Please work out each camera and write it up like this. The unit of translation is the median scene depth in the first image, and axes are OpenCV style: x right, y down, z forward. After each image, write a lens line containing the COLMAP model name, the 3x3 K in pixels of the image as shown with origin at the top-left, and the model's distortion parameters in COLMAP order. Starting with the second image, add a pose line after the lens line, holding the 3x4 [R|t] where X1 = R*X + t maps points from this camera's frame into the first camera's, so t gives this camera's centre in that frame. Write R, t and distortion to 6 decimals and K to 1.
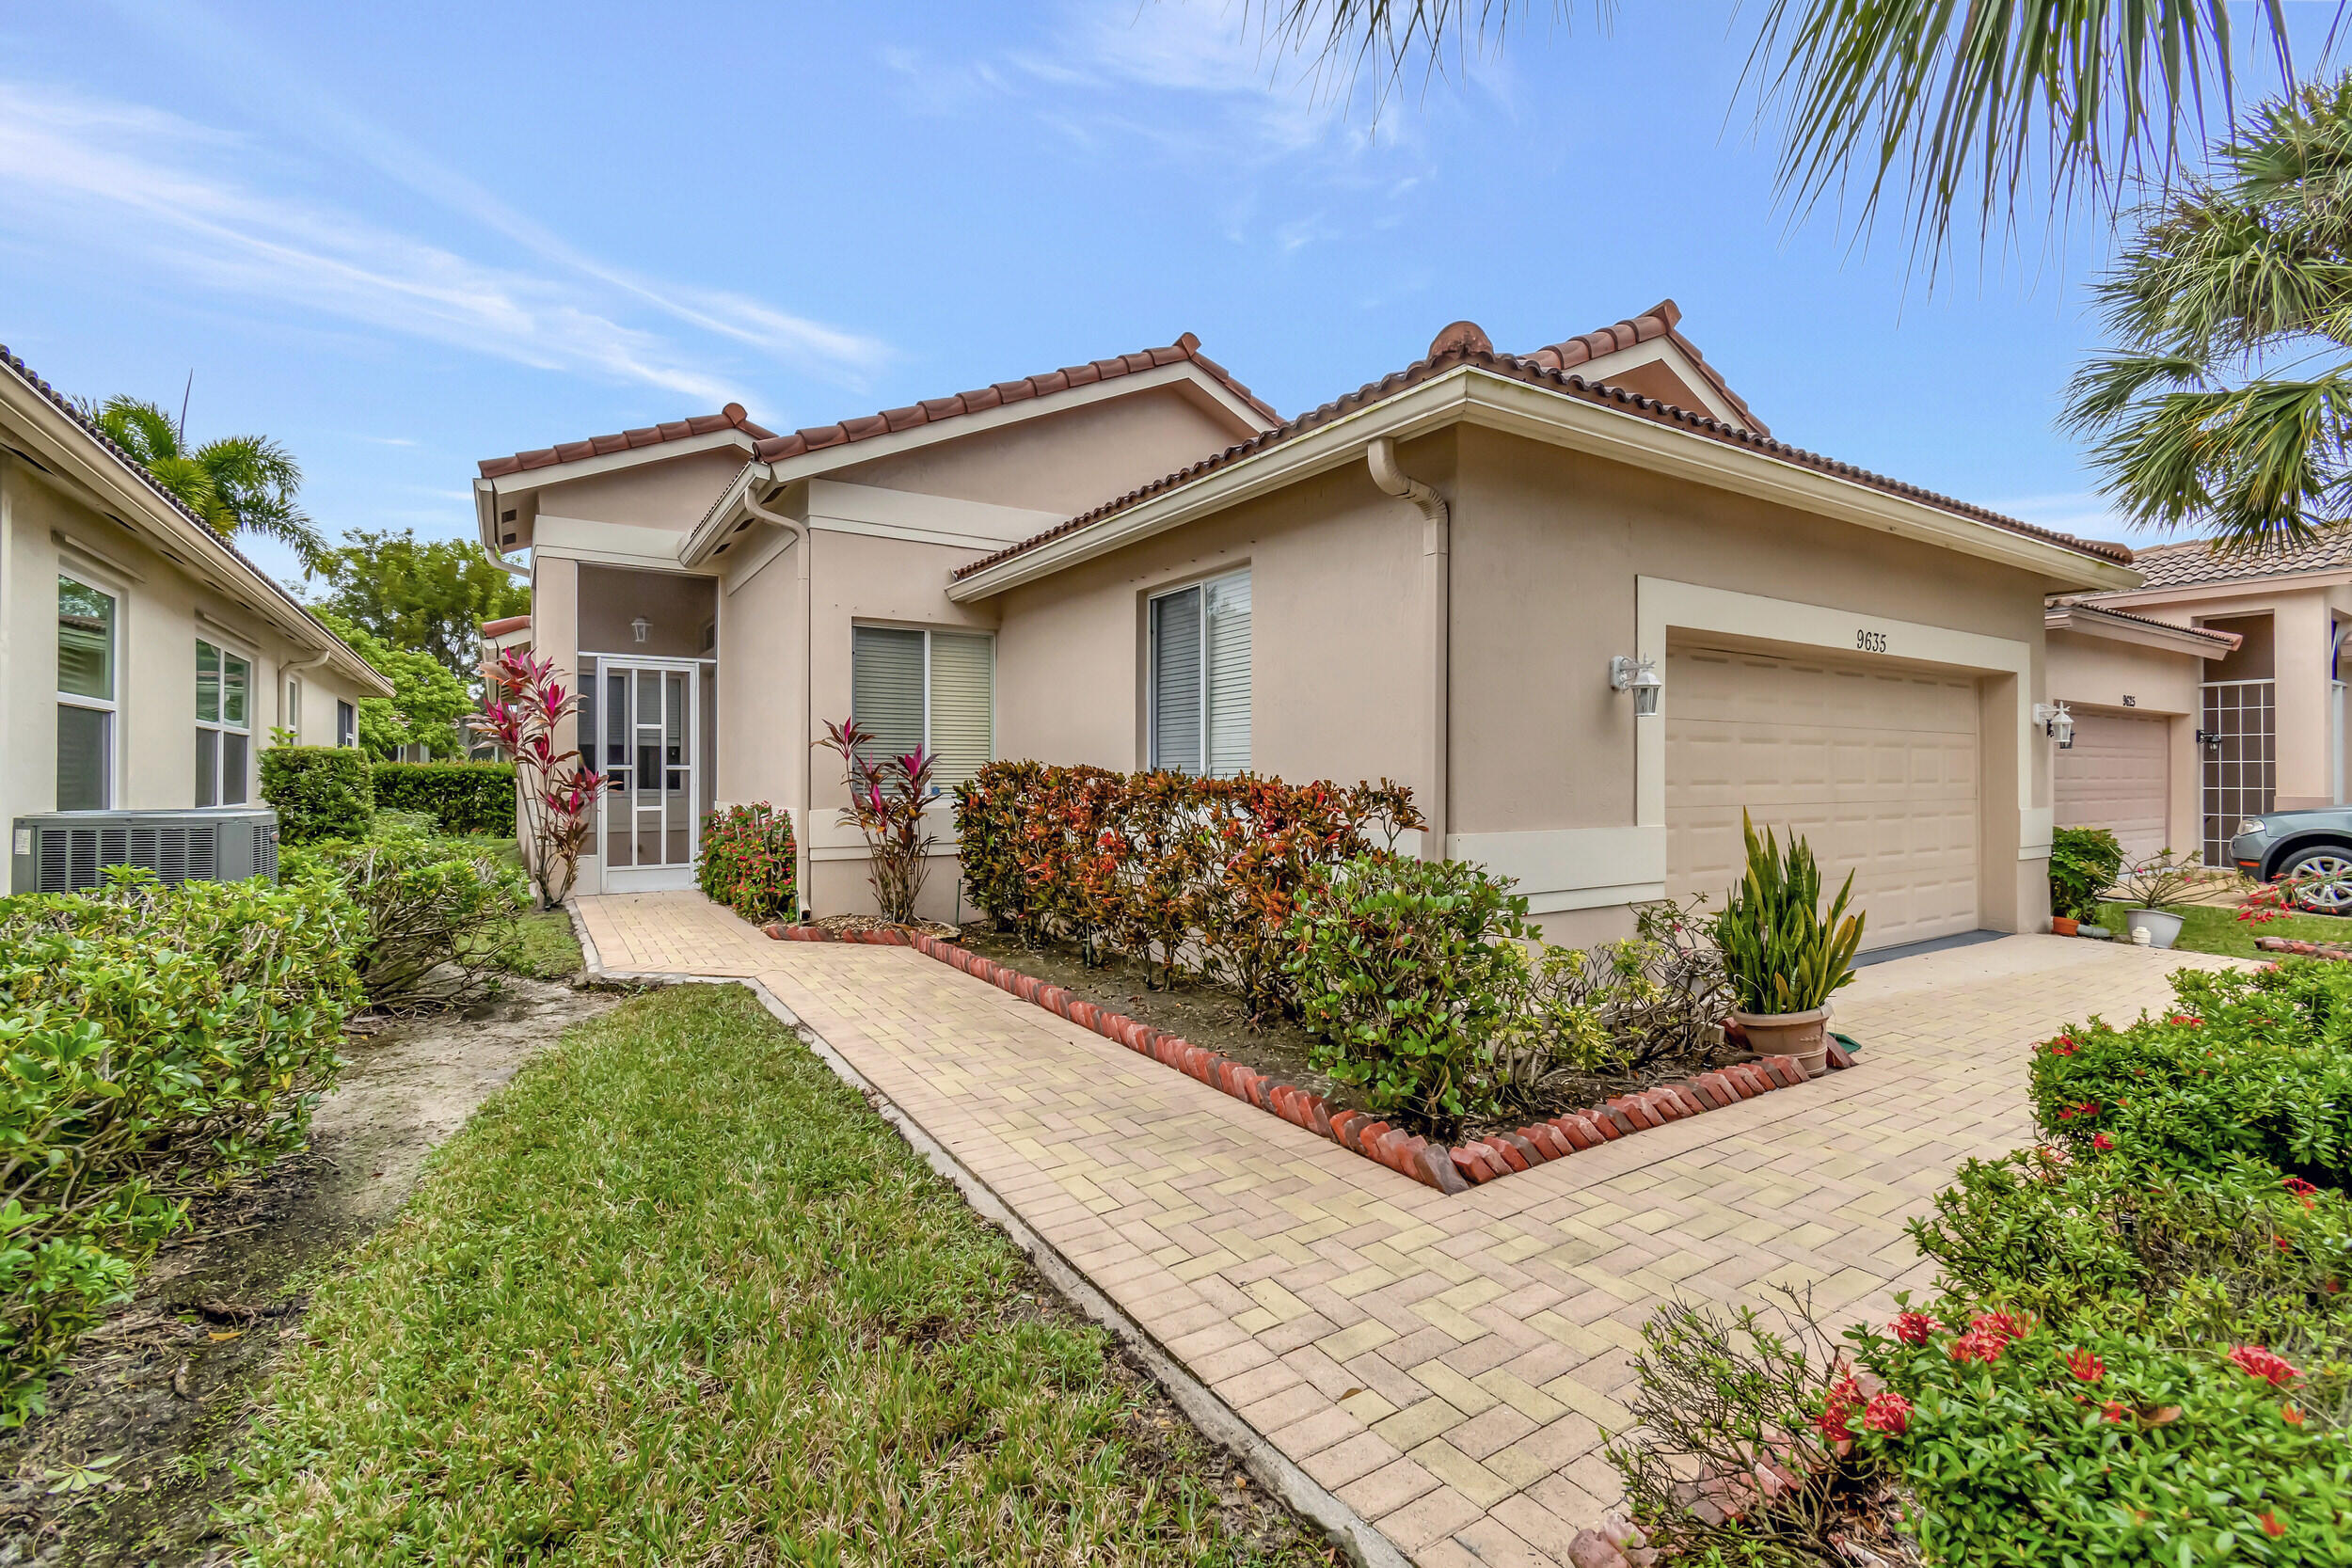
lens RADIAL K [[1033.7, 0, 1184.1], [0, 1033.7, 774.3], [0, 0, 1]] dist [-0.000368, -0.000936]
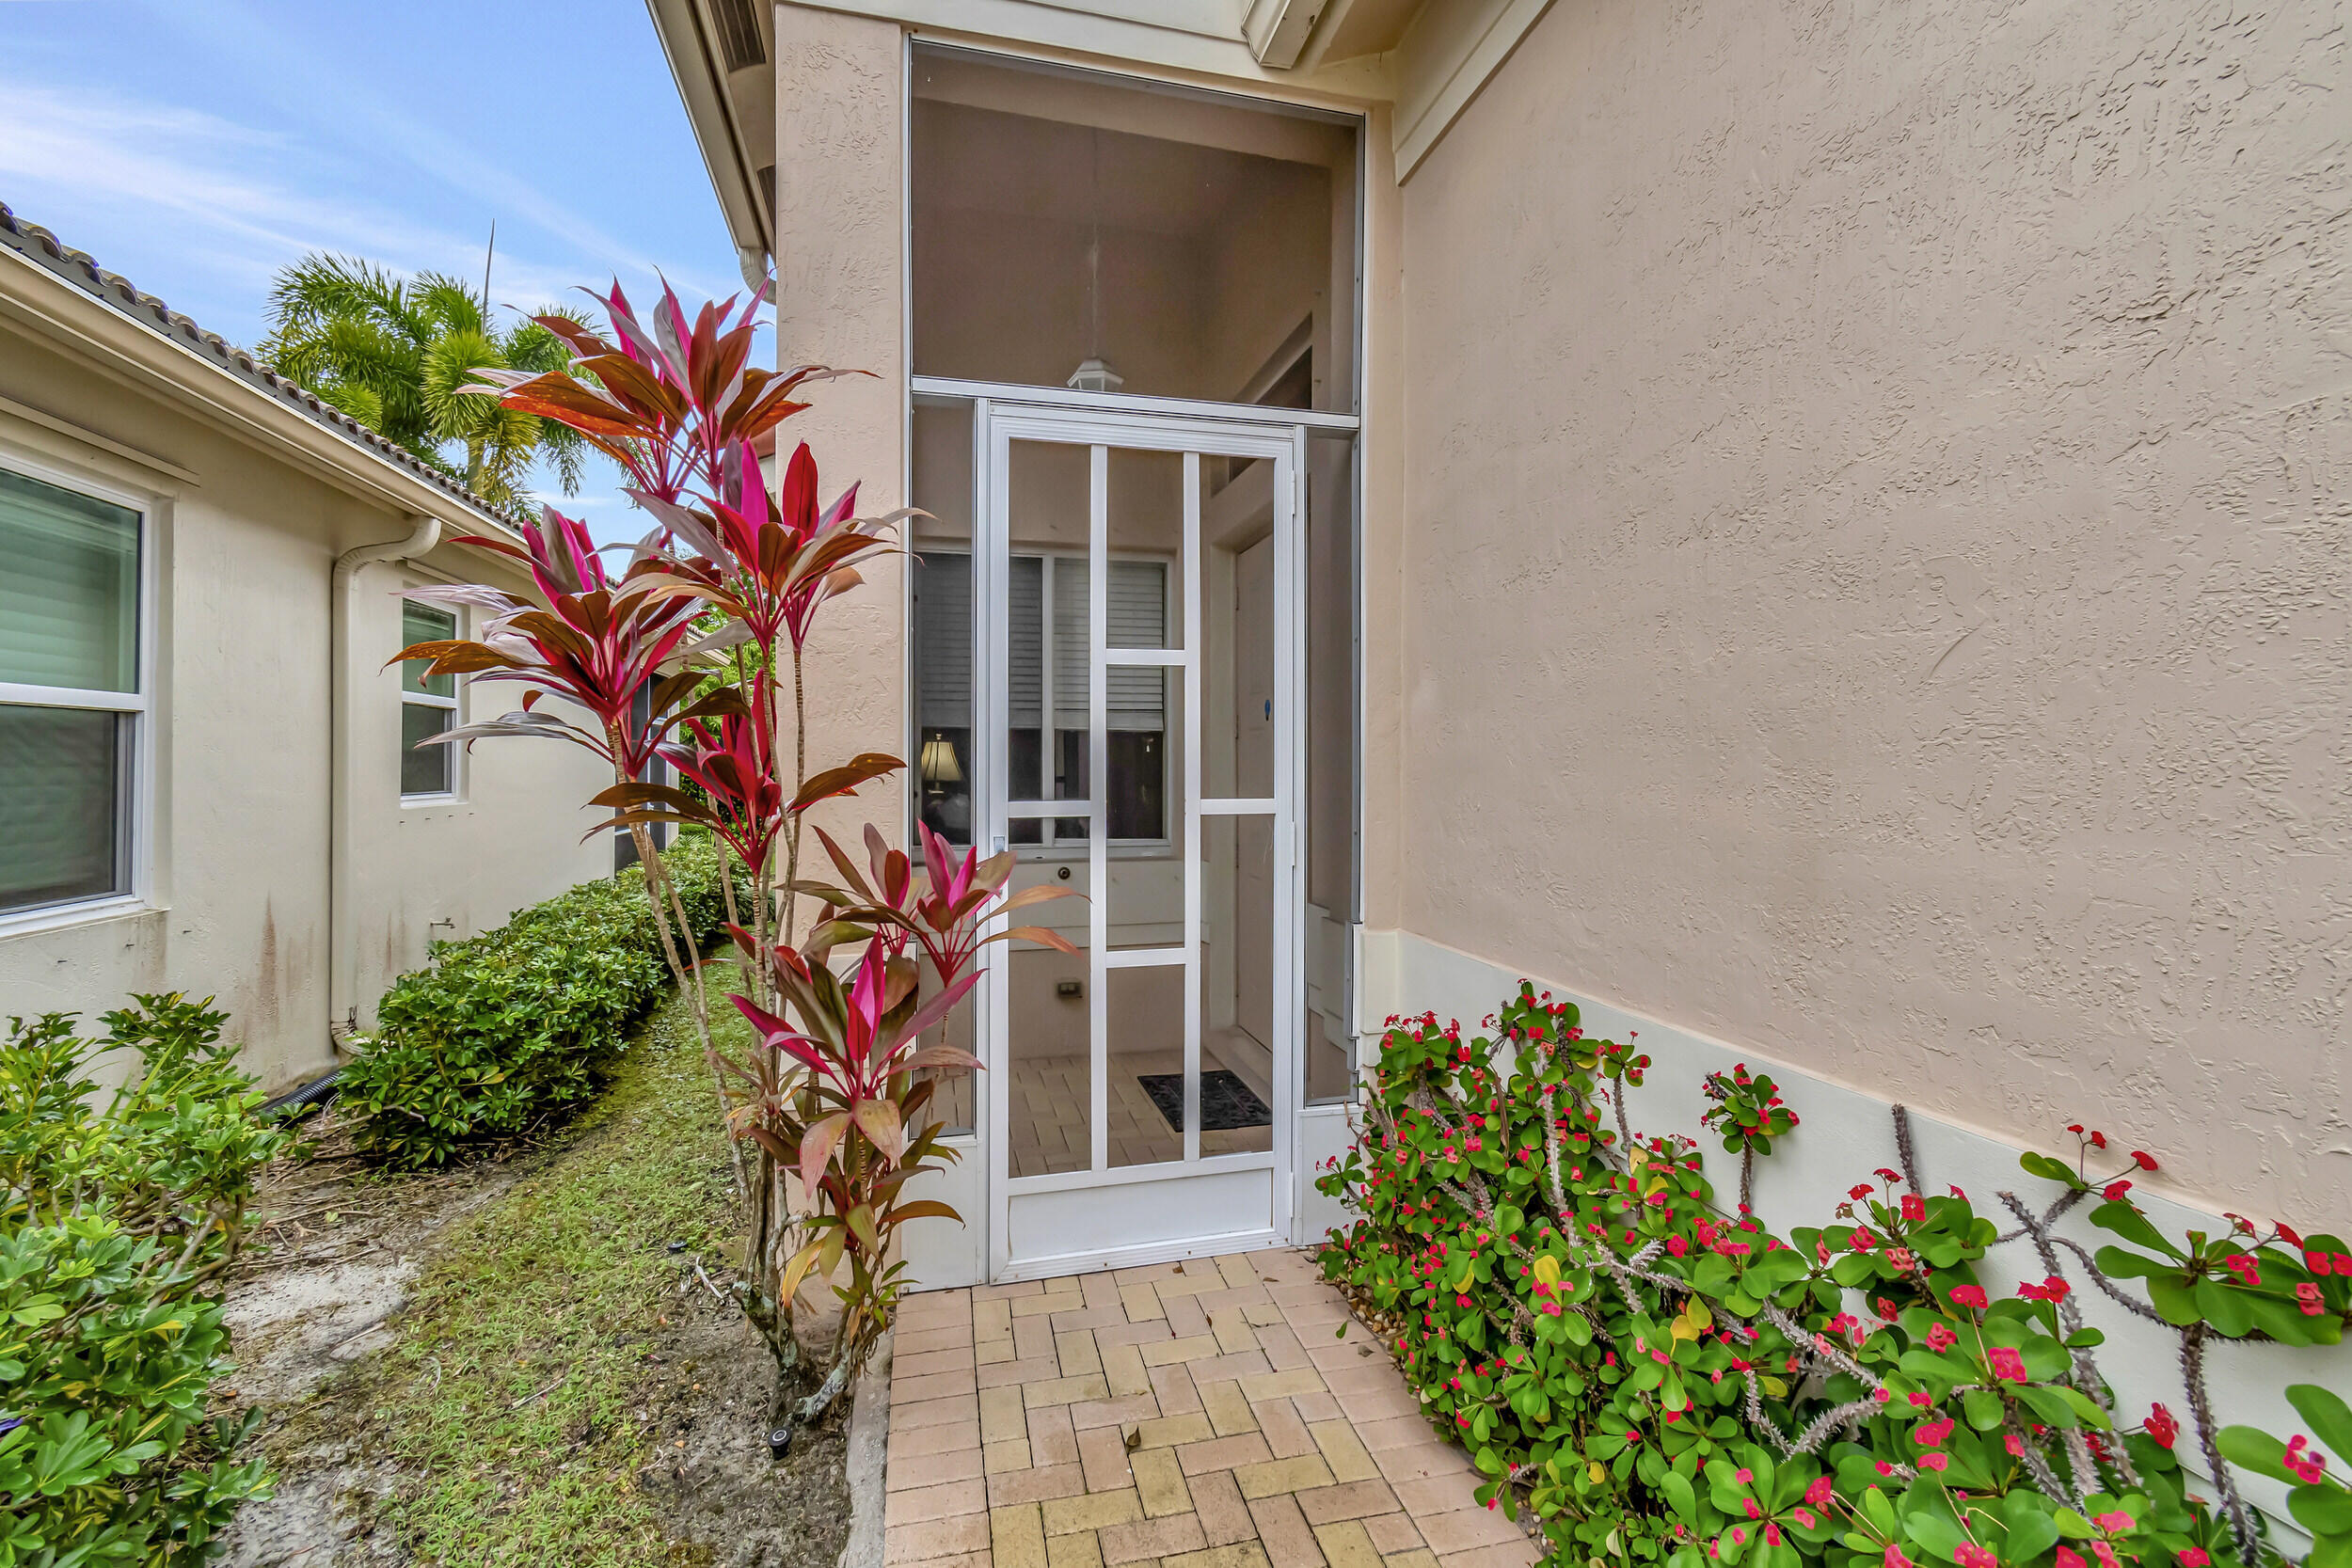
lens RADIAL K [[1033.7, 0, 1169.8], [0, 1033.7, 763.9], [0, 0, 1]] dist [-0.000368, -0.000936]
pose [[0.946409, 0.009230, -0.322838, -0.415519], [-0.007453, 0.999950, 0.006739, -0.019466], [0.322884, -0.003972, 0.946430, 0.729944]]
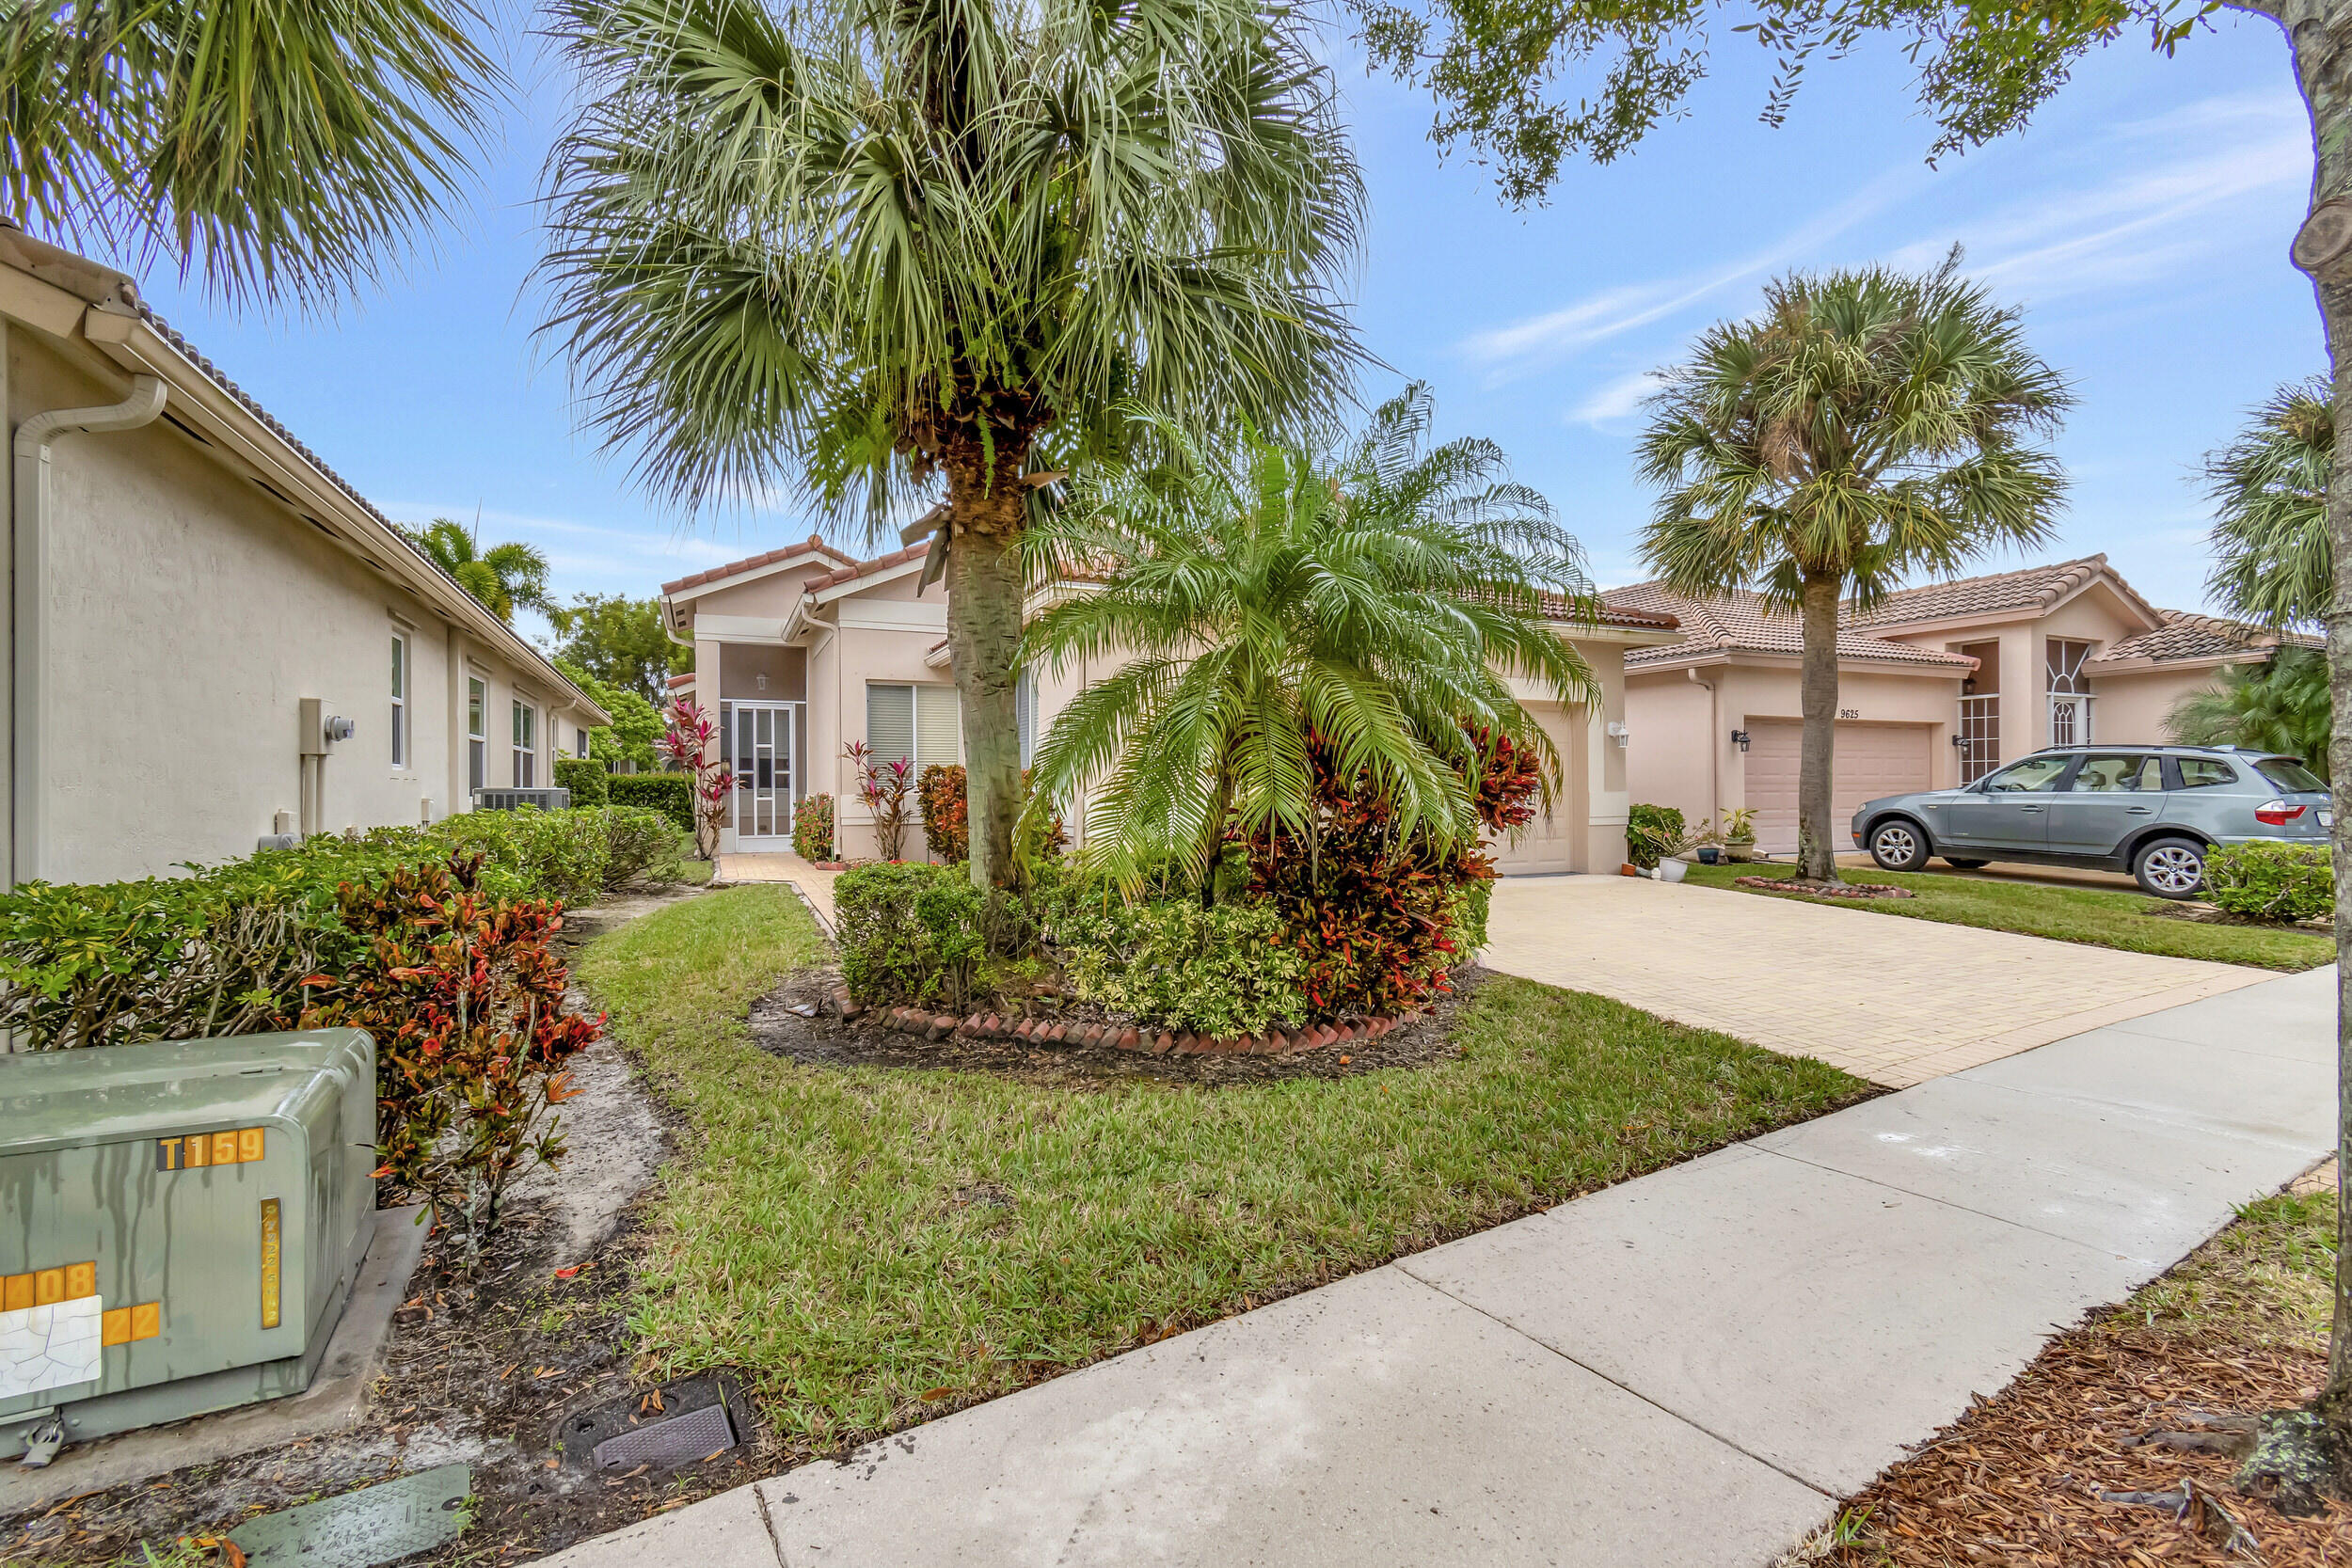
lens RADIAL K [[1033.7, 0, 1180.4], [0, 1033.7, 789.8], [0, 0, 1]] dist [-0.000368, -0.000936]
pose [[0.989186, -0.003730, -0.146617, 0.318245], [0.004246, 0.999986, 0.003203, 0.016605], [0.146603, -0.003791, 0.989188, -0.430192]]
